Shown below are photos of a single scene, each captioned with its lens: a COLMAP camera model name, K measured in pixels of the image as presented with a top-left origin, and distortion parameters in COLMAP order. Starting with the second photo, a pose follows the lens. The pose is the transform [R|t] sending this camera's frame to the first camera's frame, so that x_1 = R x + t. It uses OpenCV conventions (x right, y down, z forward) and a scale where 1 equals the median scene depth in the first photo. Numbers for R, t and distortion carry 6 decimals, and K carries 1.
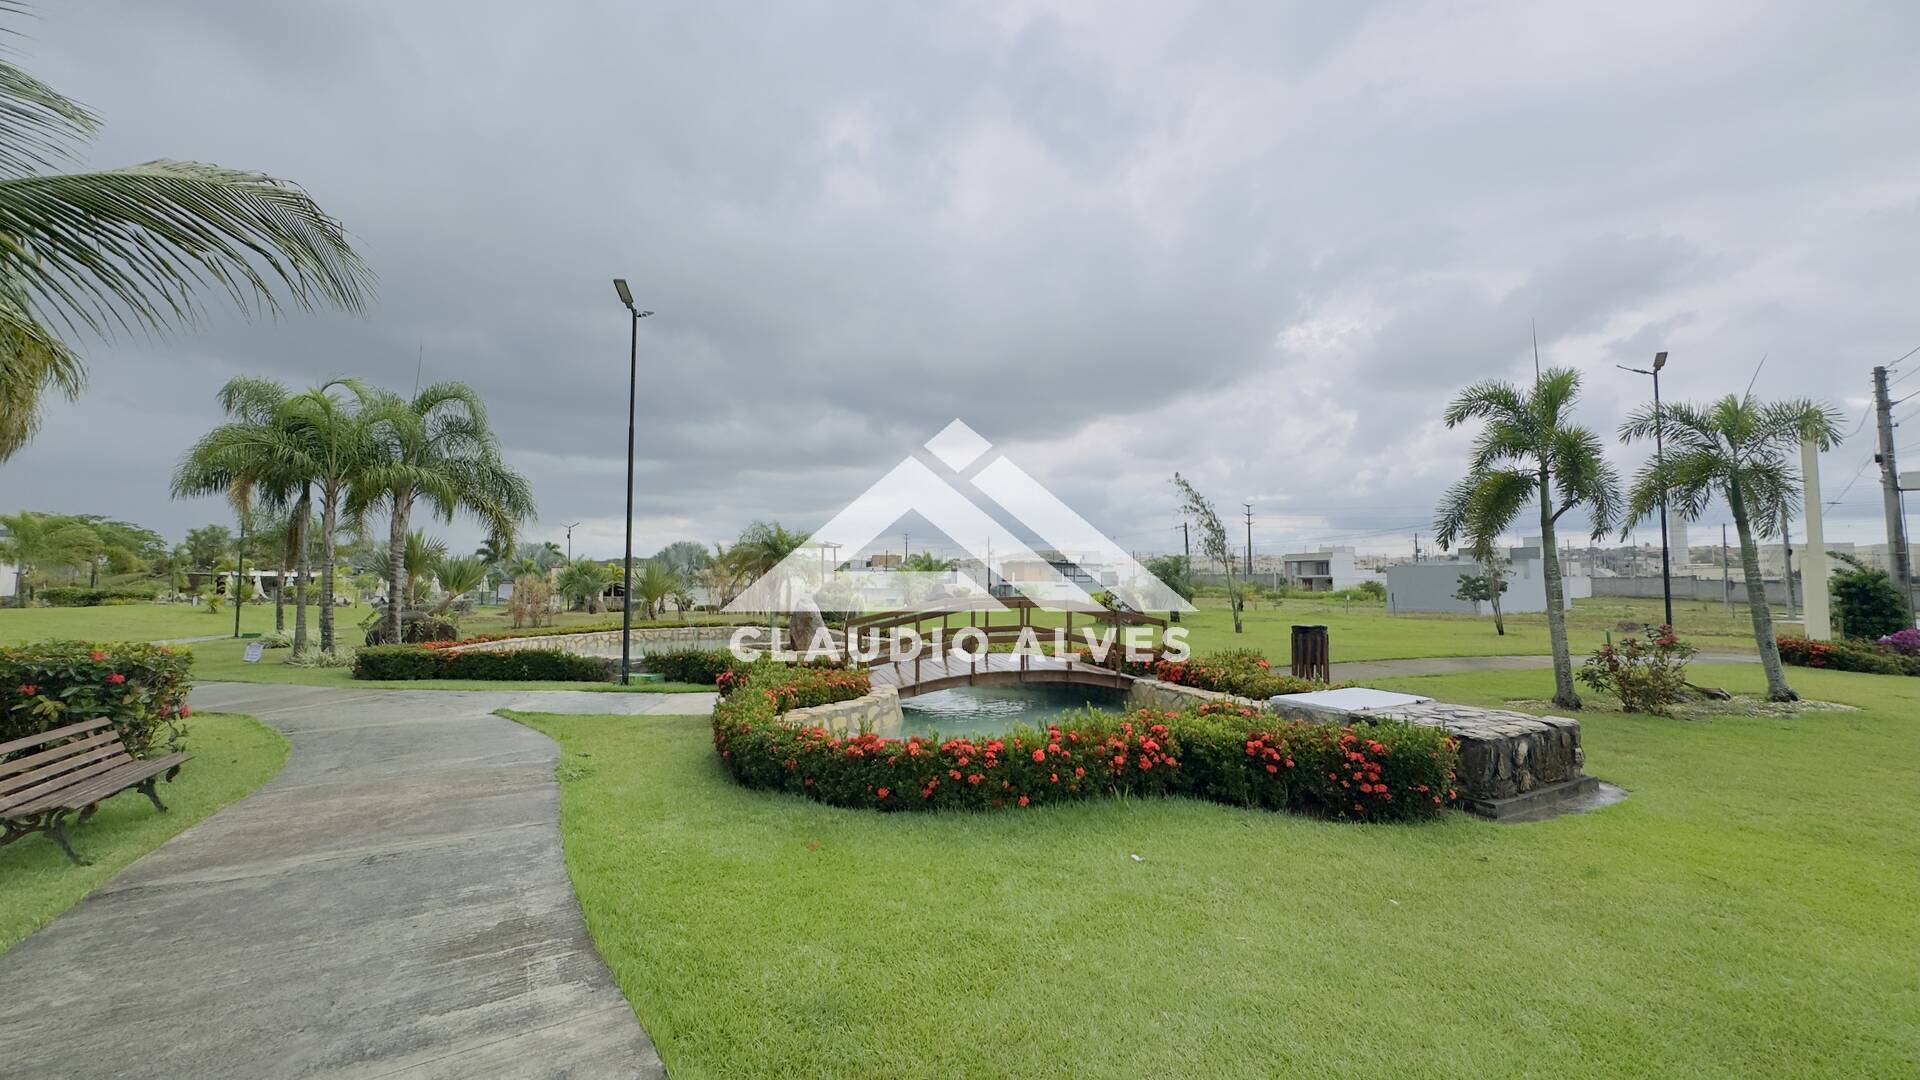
lens RADIAL K [[764.1, 0, 955.7], [0, 764.1, 539.3], [0, 0, 1]] dist [-0.001150, 0.000619]
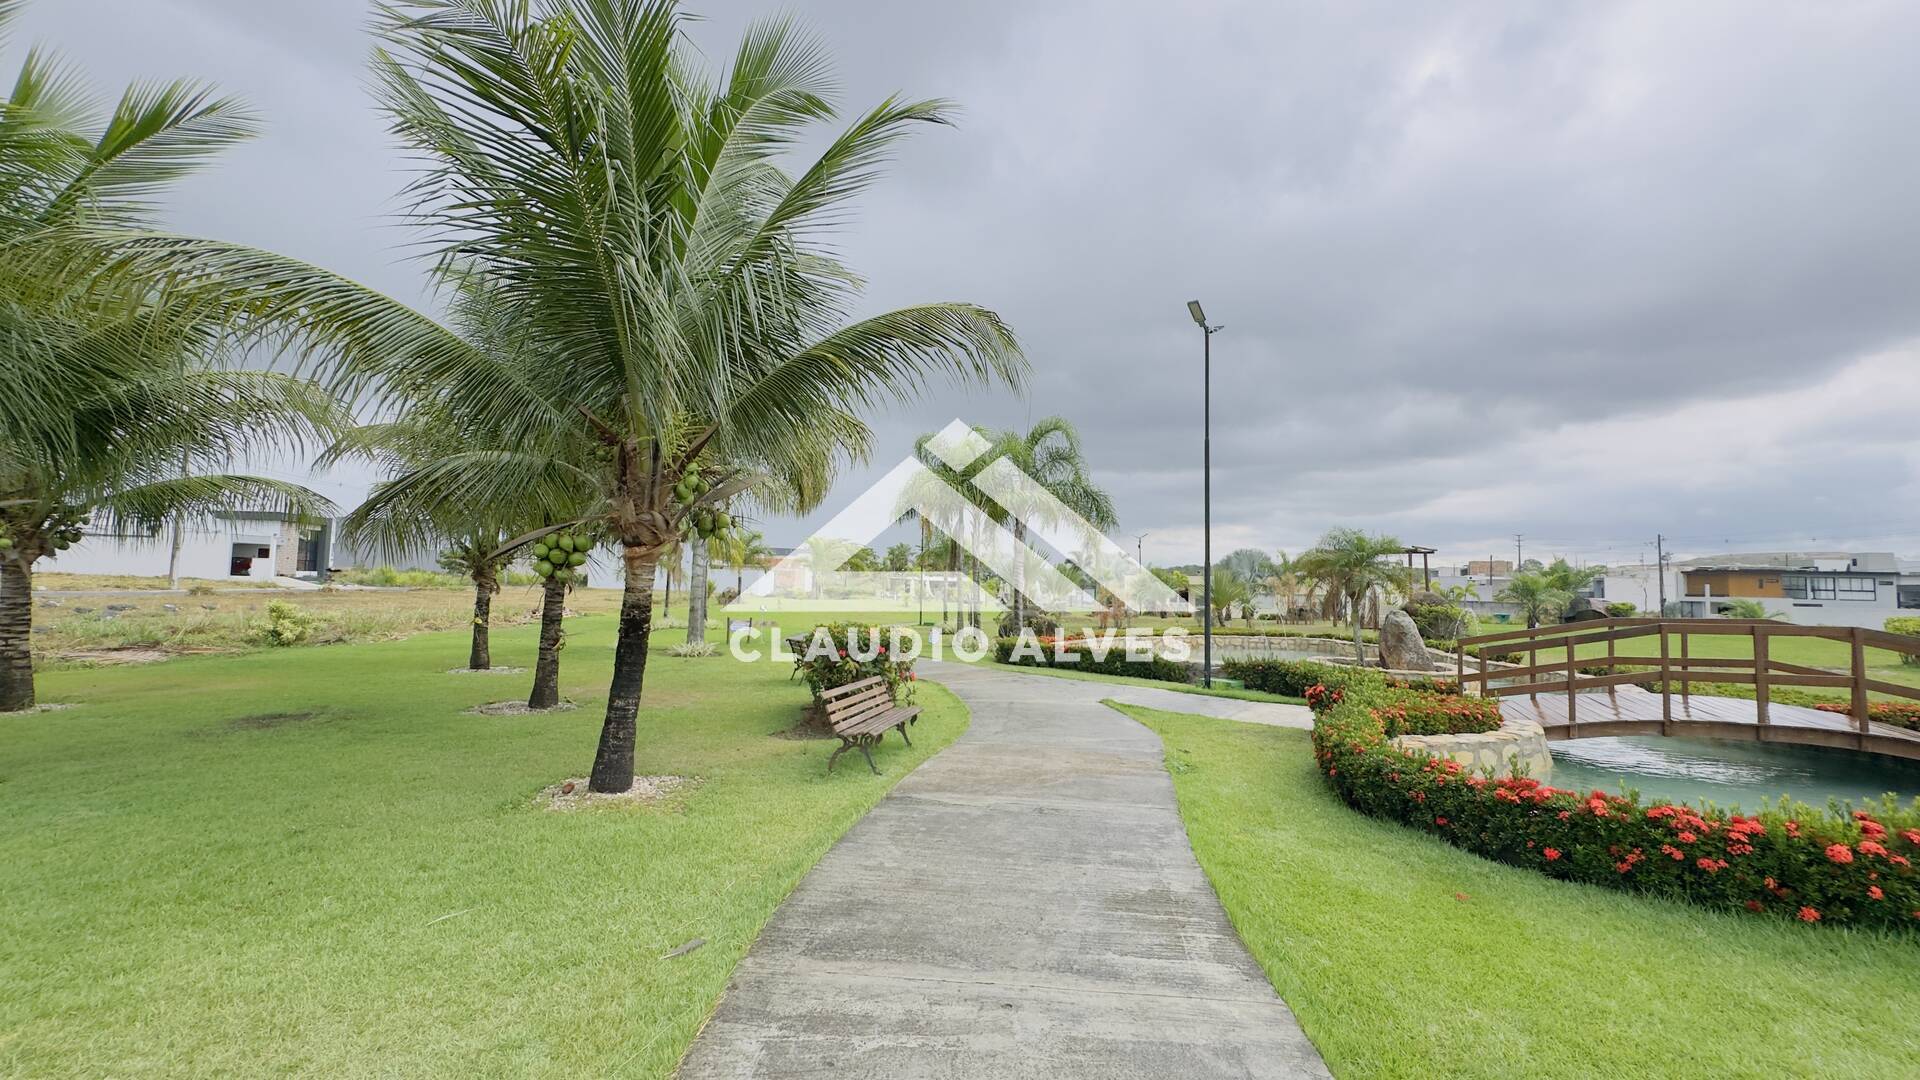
lens RADIAL K [[764.1, 0, 955.7], [0, 764.1, 539.3], [0, 0, 1]] dist [-0.001150, 0.000619]
pose [[0.764913, -0.025768, -0.643618, -0.033726], [0.019305, 0.999668, -0.017080, -0.001375], [0.643844, 0.000640, 0.765156, -0.022918]]
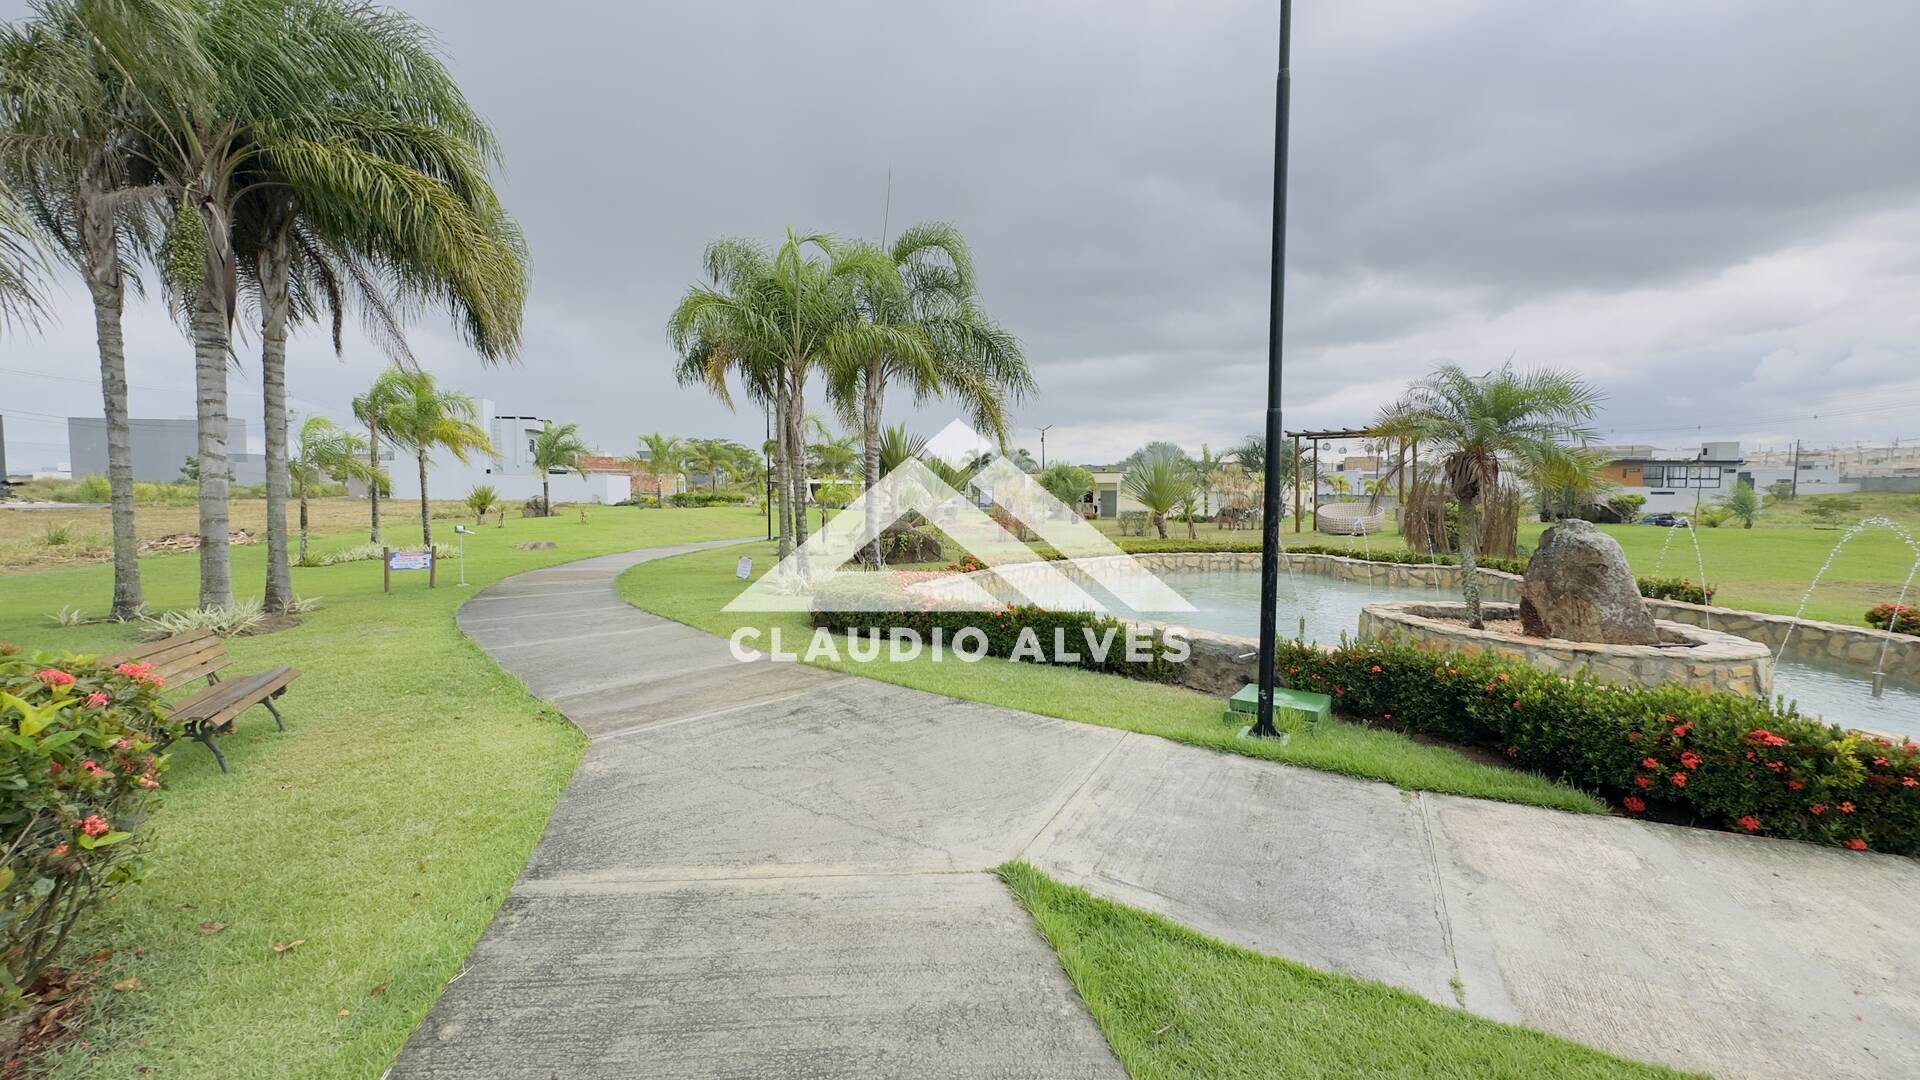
lens RADIAL K [[764.1, 0, 955.7], [0, 764.1, 539.3], [0, 0, 1]] dist [-0.001150, 0.000619]
pose [[0.841997, 0.035193, -0.538333, -0.570187], [0.030953, 0.993074, 0.113336, 0.056527], [0.538593, -0.112091, 0.835077, 0.926117]]
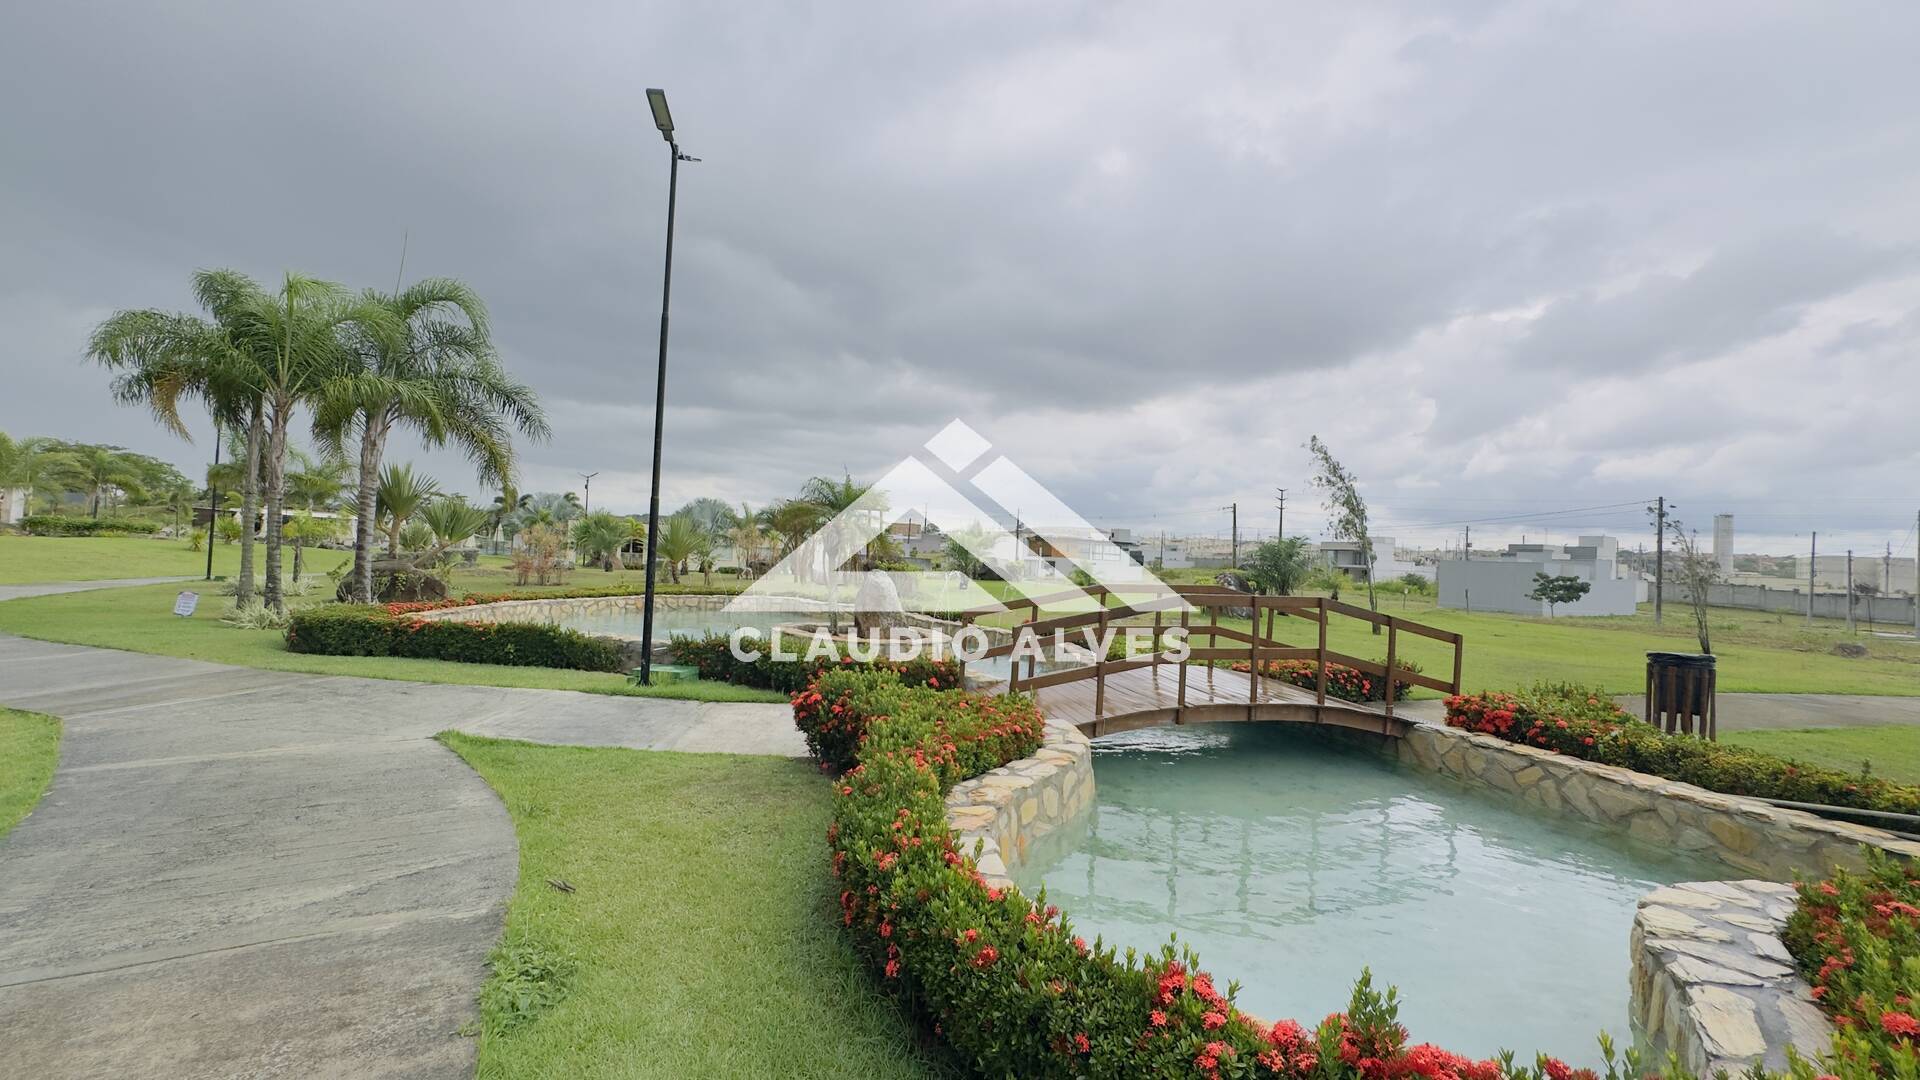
lens RADIAL K [[767.5, 0, 950.7], [0, 767.5, 536.5], [0, 0, 1]] dist [0.002011, 0.000368]
pose [[0.998505, 0.046887, -0.028114, -0.221797], [-0.045906, 0.998347, 0.034570, 0.028609], [0.029688, -0.033228, 0.999007, 0.494363]]
